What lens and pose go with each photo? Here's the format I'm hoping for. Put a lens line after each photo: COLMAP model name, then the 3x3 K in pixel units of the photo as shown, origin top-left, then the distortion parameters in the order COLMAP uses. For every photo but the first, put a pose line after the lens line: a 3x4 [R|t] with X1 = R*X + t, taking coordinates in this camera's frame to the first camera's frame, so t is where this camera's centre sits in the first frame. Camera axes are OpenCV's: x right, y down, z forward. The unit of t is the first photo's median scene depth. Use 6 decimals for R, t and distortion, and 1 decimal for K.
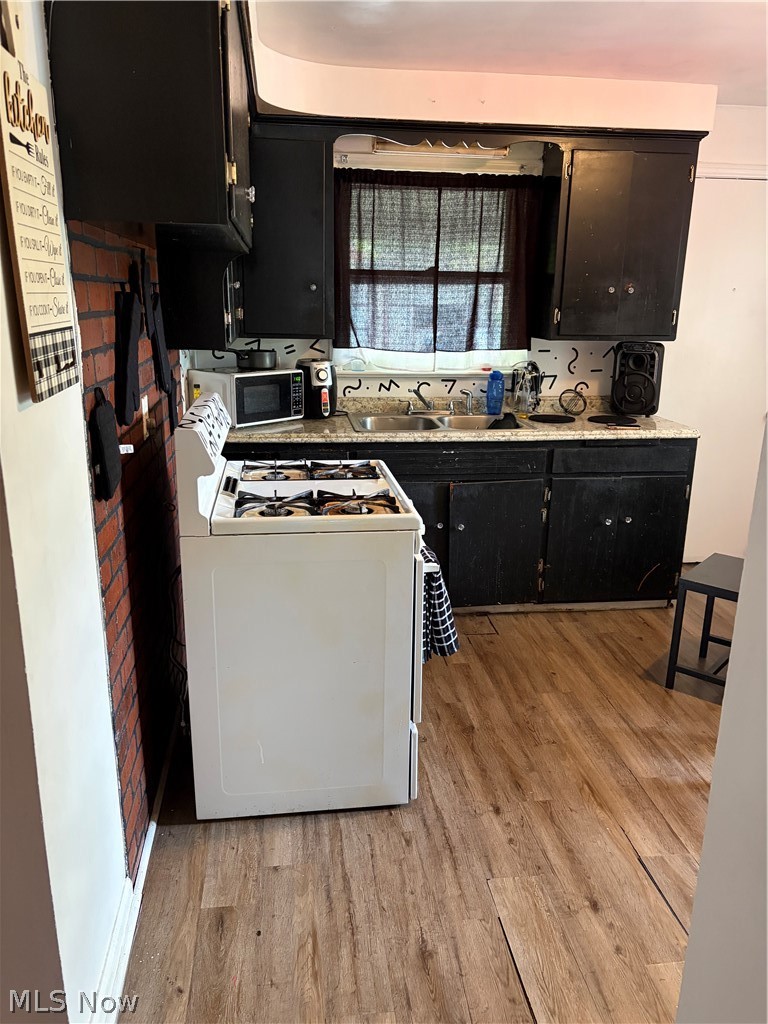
lens RADIAL K [[775.6, 0, 377.1], [0, 775.6, 520.1], [0, 0, 1]] dist [0.045810, -0.056734]
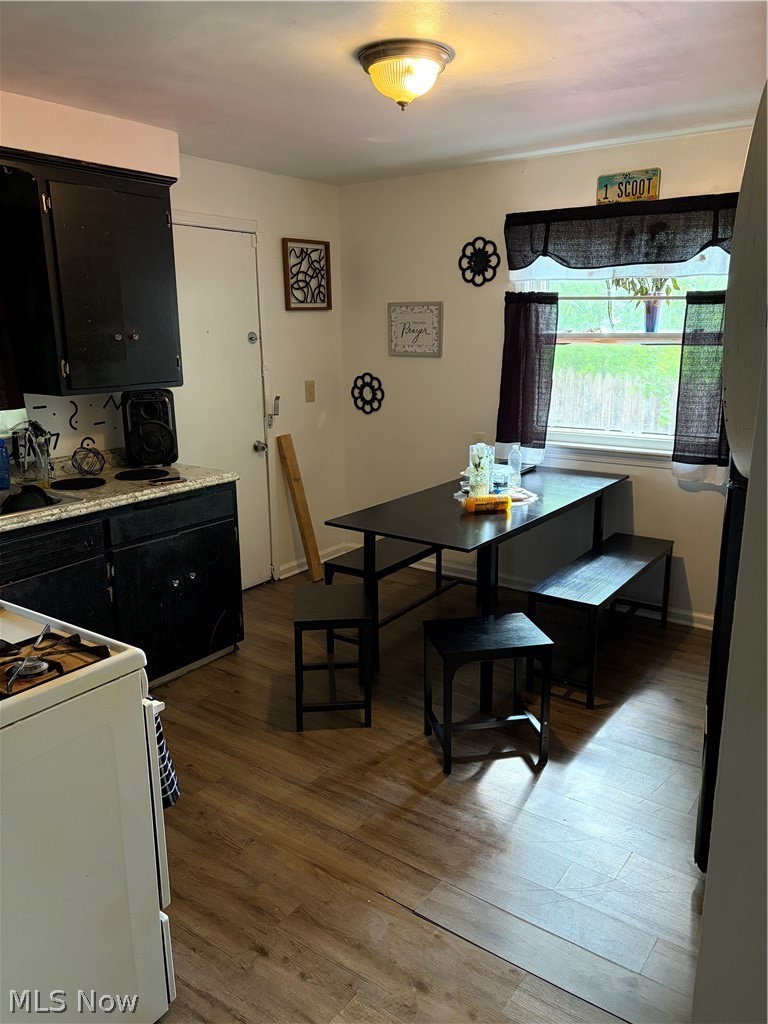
lens RADIAL K [[775.6, 0, 386.7], [0, 775.6, 514.3], [0, 0, 1]] dist [0.045810, -0.056734]
pose [[0.678475, -0.191105, 0.709331, -0.176418], [0.219273, 0.974237, 0.052740, -0.071540], [-0.701135, 0.119755, 0.702900, 0.159675]]
